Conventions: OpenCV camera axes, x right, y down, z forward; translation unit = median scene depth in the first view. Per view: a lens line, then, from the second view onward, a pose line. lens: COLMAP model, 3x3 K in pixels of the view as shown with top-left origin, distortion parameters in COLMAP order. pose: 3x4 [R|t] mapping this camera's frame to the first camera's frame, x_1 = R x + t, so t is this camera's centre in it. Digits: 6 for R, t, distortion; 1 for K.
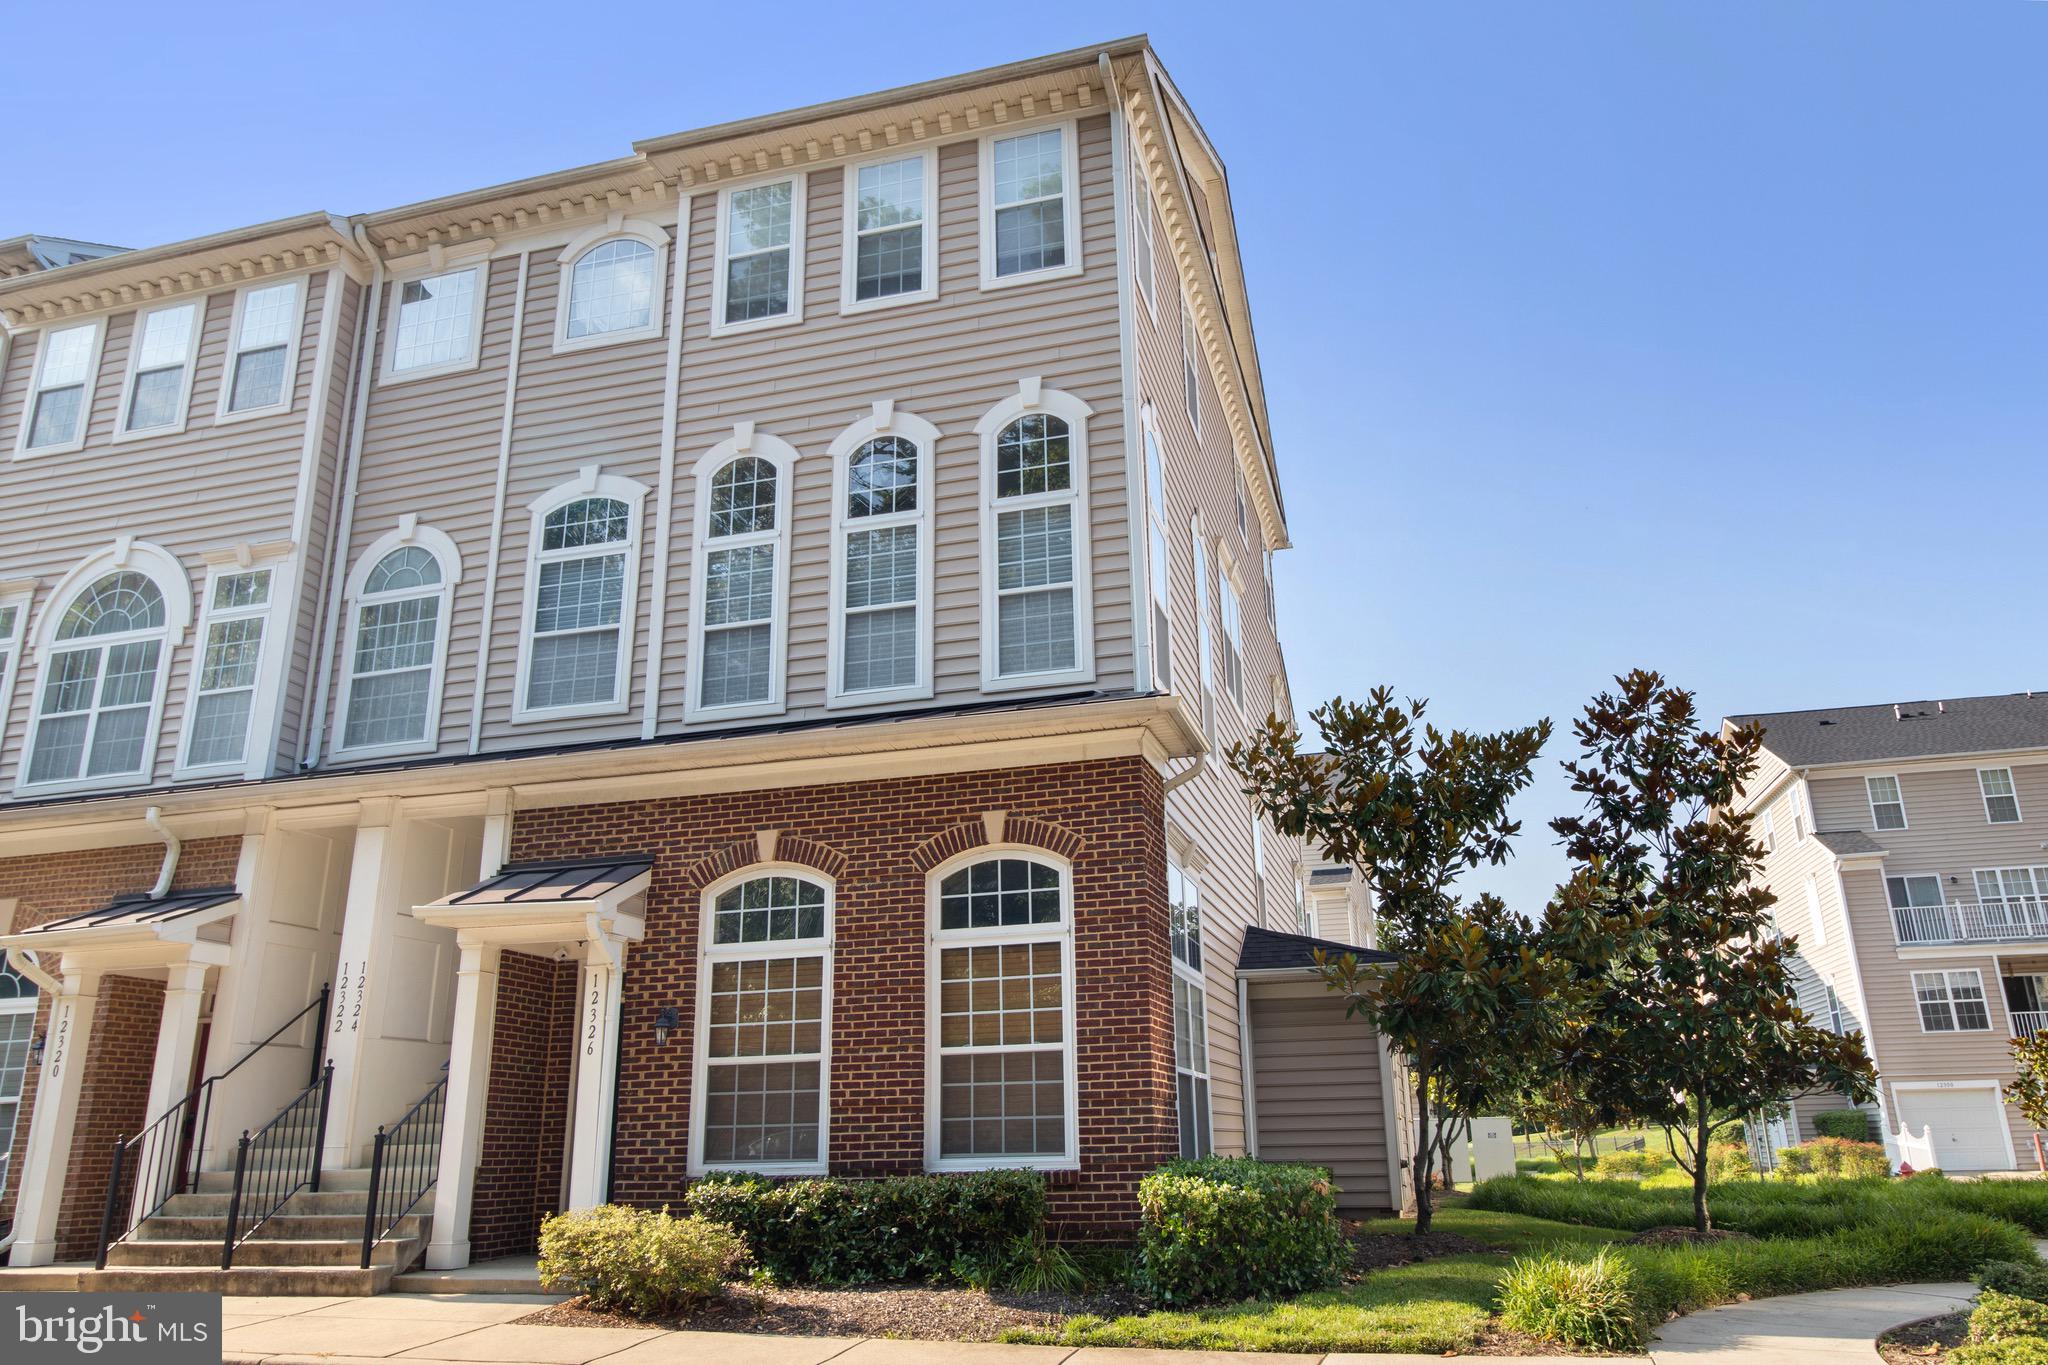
lens RADIAL K [[1441.1, 0, 1023.7], [0, 1441.1, 671.3], [0, 0, 1]] dist [-0.001399, -0.000451]
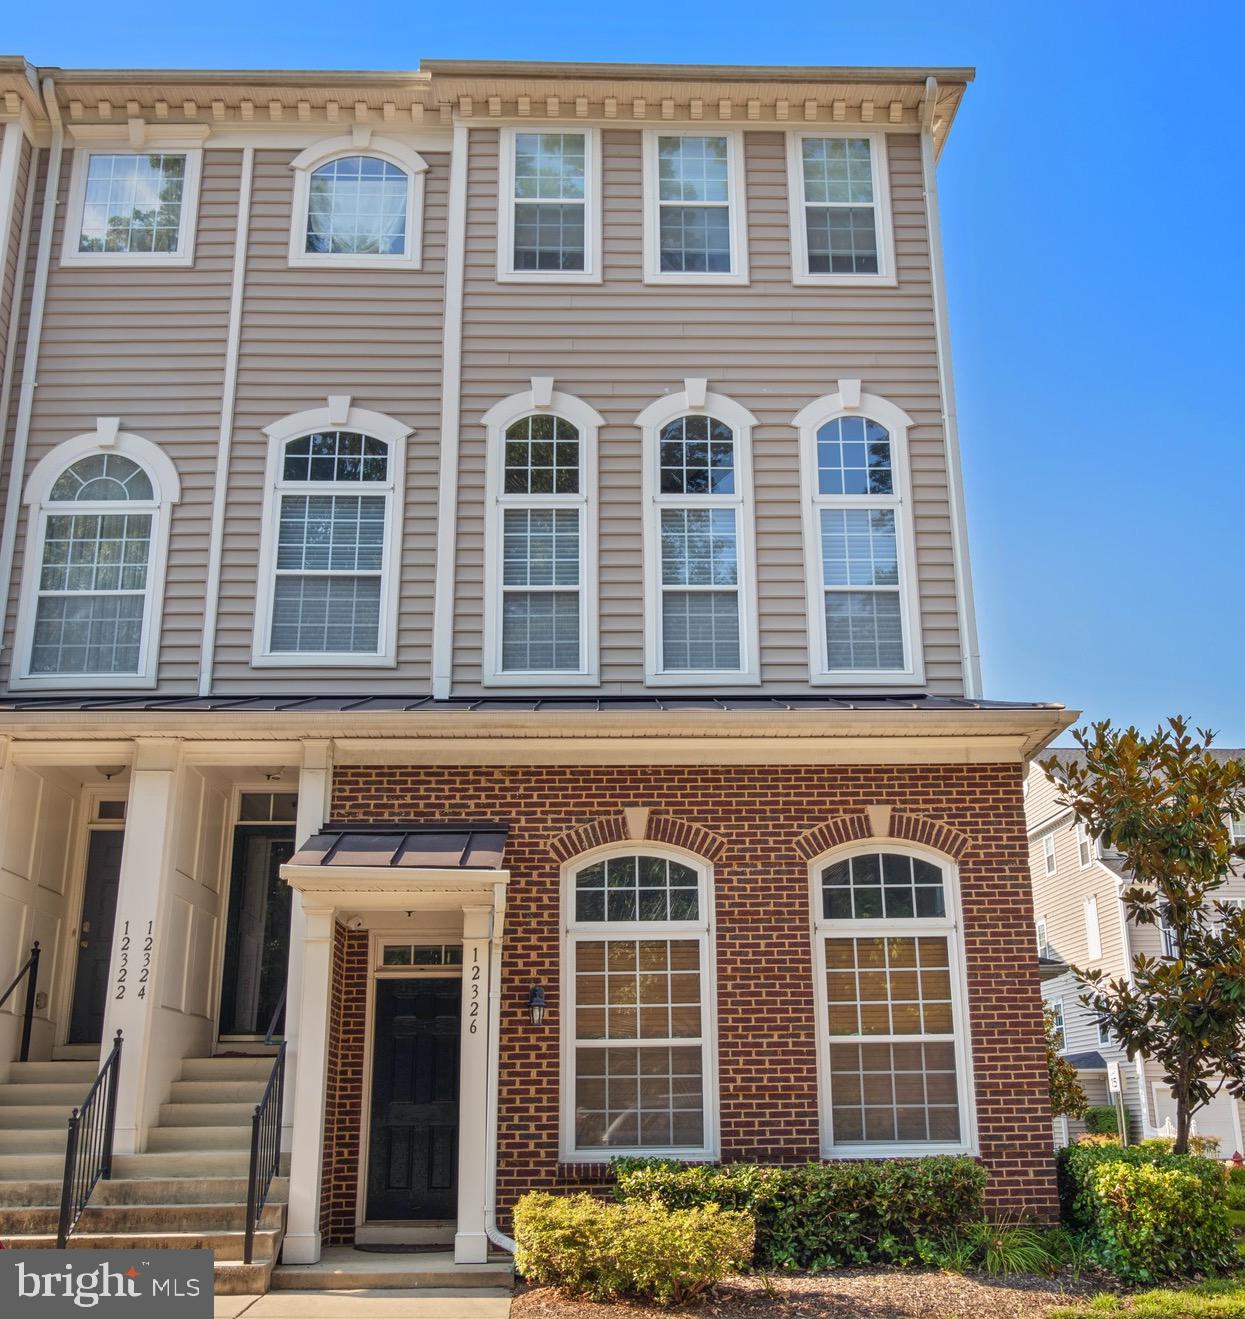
lens RADIAL K [[1462.5, 0, 622.5], [0, 1462.5, 659.5], [0, 0, 1]] dist [0.001405, -0.012812]
pose [[0.954840, 0.098598, 0.280285, -0.482536], [-0.099878, 0.994952, -0.009752, 0.021906], [-0.279831, -0.018683, 0.959867, 0.057875]]
